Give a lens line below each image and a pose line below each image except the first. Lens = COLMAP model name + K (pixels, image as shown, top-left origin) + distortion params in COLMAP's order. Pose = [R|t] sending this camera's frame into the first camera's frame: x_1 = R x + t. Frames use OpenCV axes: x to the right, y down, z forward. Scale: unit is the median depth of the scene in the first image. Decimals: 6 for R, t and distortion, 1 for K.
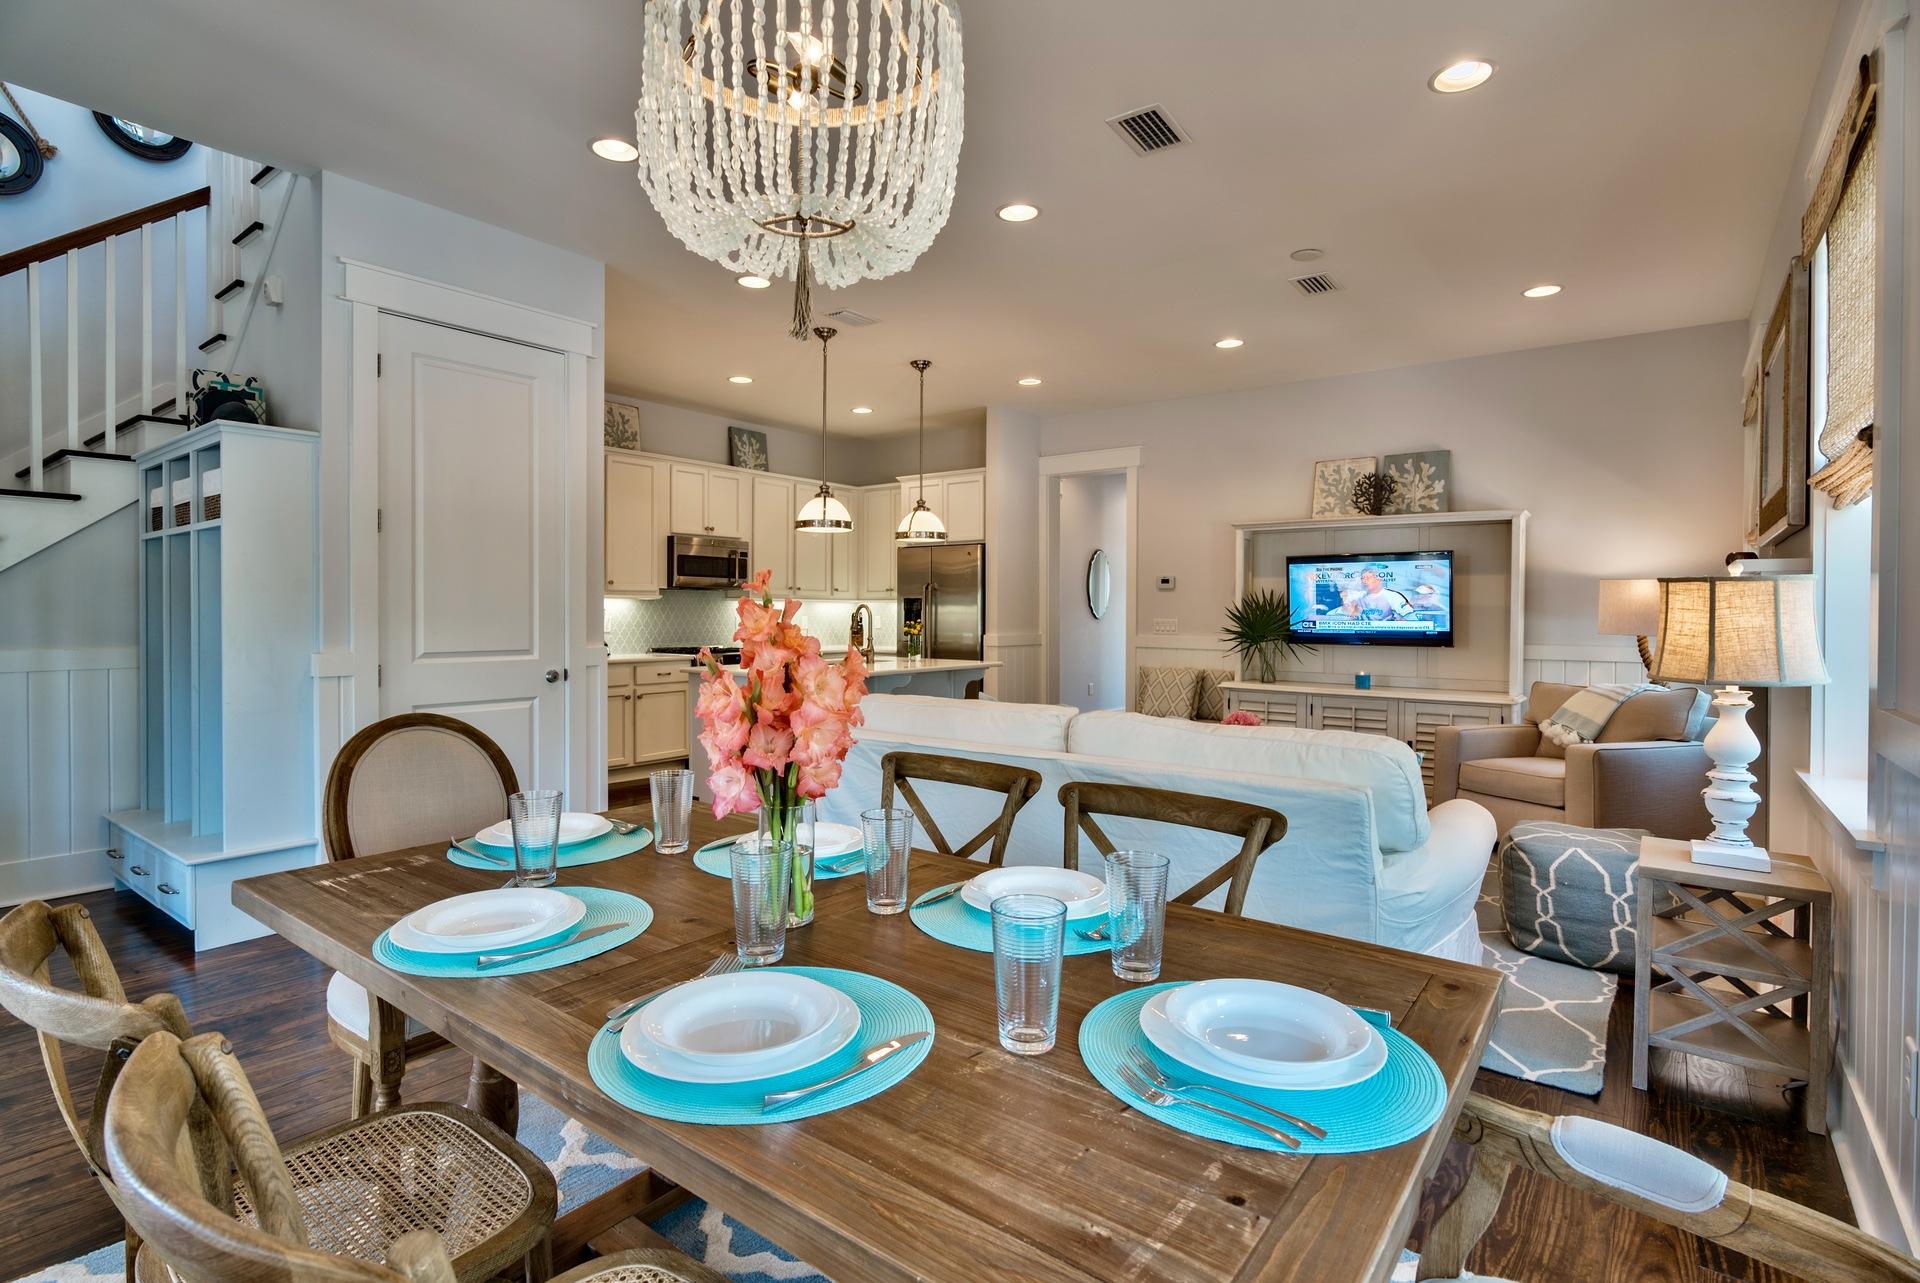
lens RADIAL K [[930.9, 0, 938.8], [0, 930.9, 642.5], [0, 0, 1]] dist [0.000712, 0.000265]
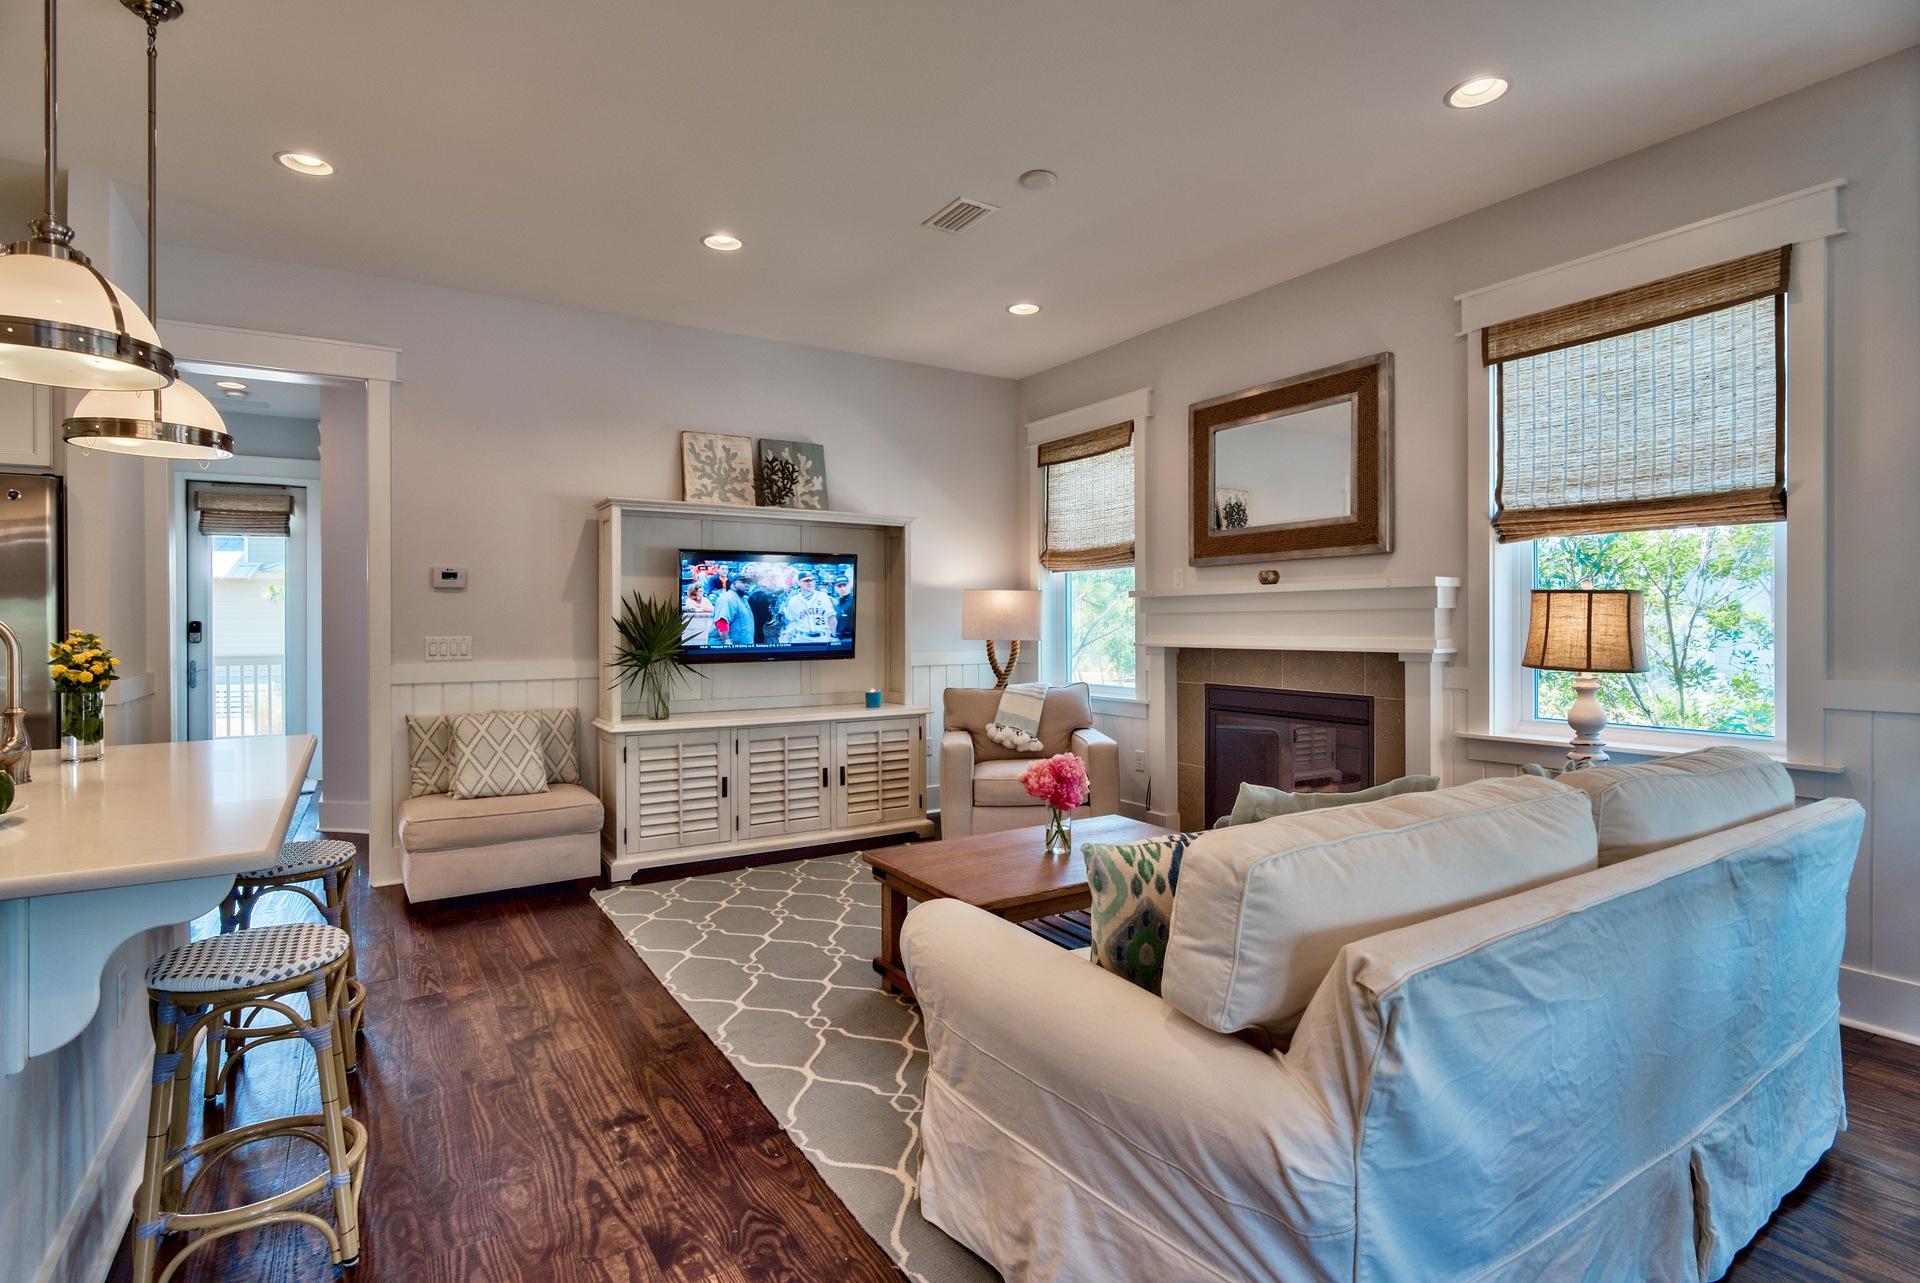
lens RADIAL K [[945.4, 0, 967.4], [0, 945.4, 626.6], [0, 0, 1]] dist [-0.024724, -0.000027]
pose [[0.330622, -0.012565, 0.943680, -0.239236], [0.039066, 0.999237, -0.000382, -0.017918], [-0.942954, 0.036992, 0.330860, 0.469663]]
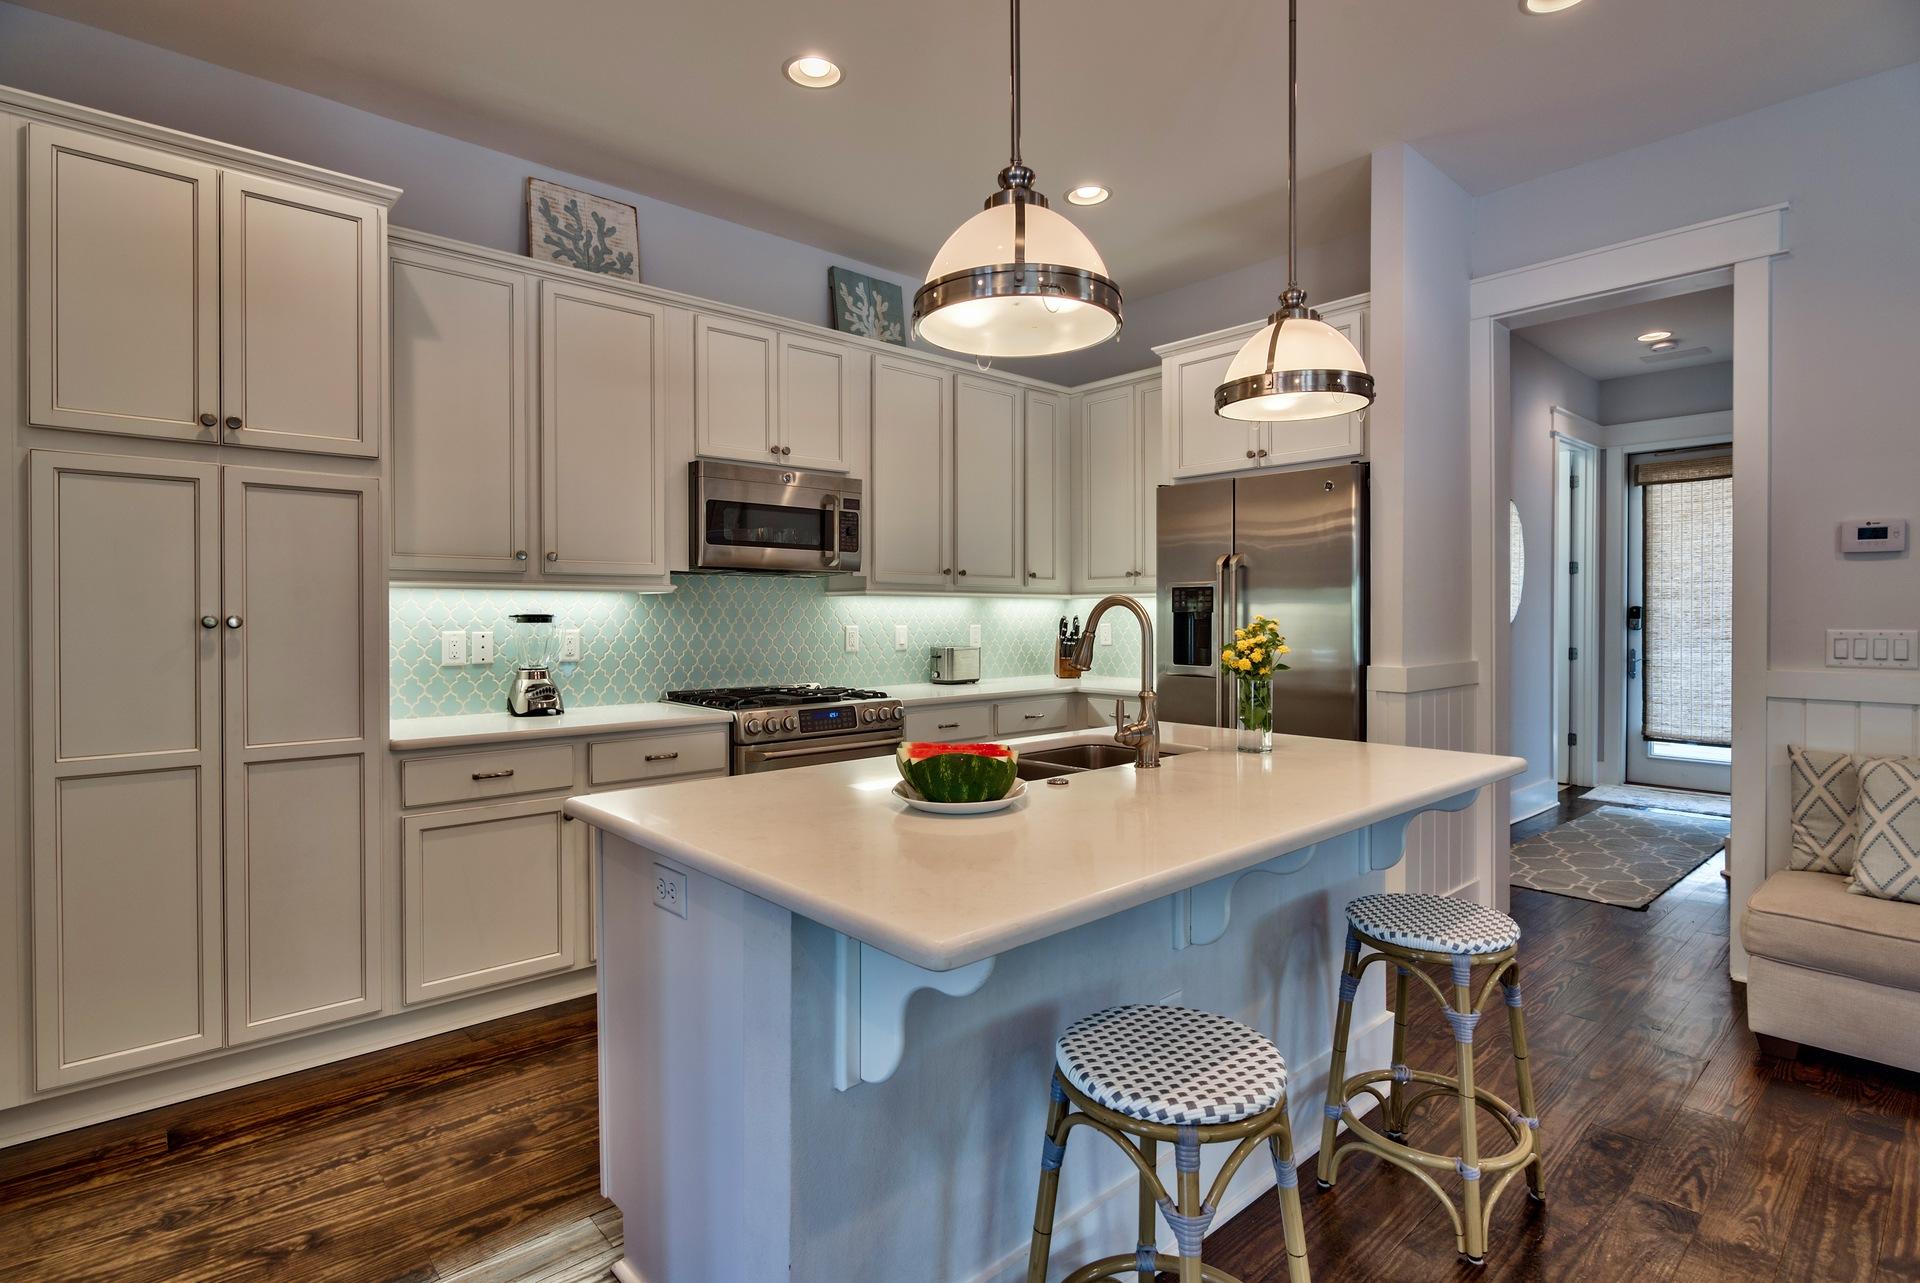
lens RADIAL K [[940.5, 0, 958.1], [0, 940.5, 623.9], [0, 0, 1]] dist [0.001573, 0.000648]
pose [[0.984868, -0.005782, -0.173208, -0.069718], [0.001749, 0.999724, -0.023427, -0.018898], [0.173295, 0.022770, 0.984607, 0.547094]]
